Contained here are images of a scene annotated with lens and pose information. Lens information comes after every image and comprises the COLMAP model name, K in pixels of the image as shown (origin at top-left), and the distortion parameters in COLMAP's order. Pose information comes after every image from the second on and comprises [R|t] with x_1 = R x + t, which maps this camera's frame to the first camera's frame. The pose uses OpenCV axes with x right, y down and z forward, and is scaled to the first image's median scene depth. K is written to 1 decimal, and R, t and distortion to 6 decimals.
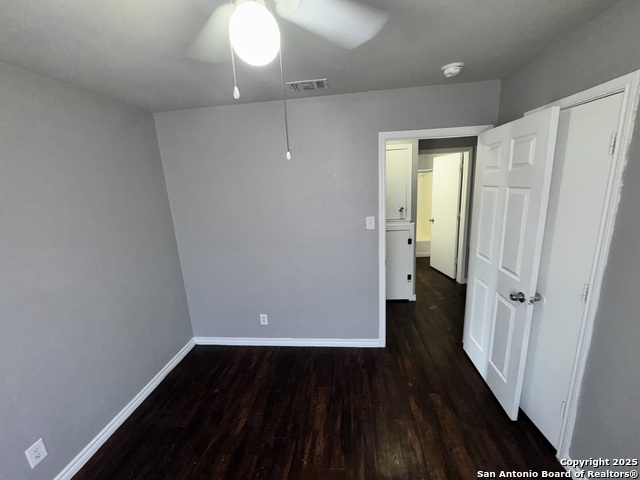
lens RADIAL K [[257.4, 0, 320.1], [0, 257.4, 239.9], [0, 0, 1]] dist [-0.001371, -0.000257]
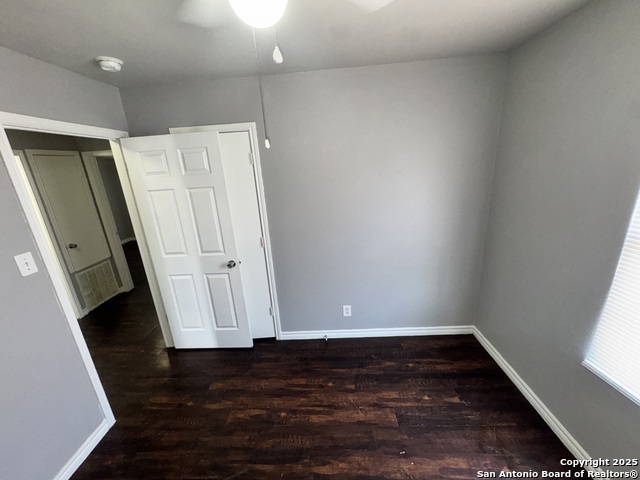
lens RADIAL K [[257.4, 0, 318.6], [0, 257.4, 239.9], [0, 0, 1]] dist [-0.001371, -0.000257]
pose [[-0.056921, -0.229398, 0.971667, -0.504716], [0.285378, 0.928900, 0.236019, -0.082734], [-0.956723, 0.290726, 0.012591, 0.427872]]
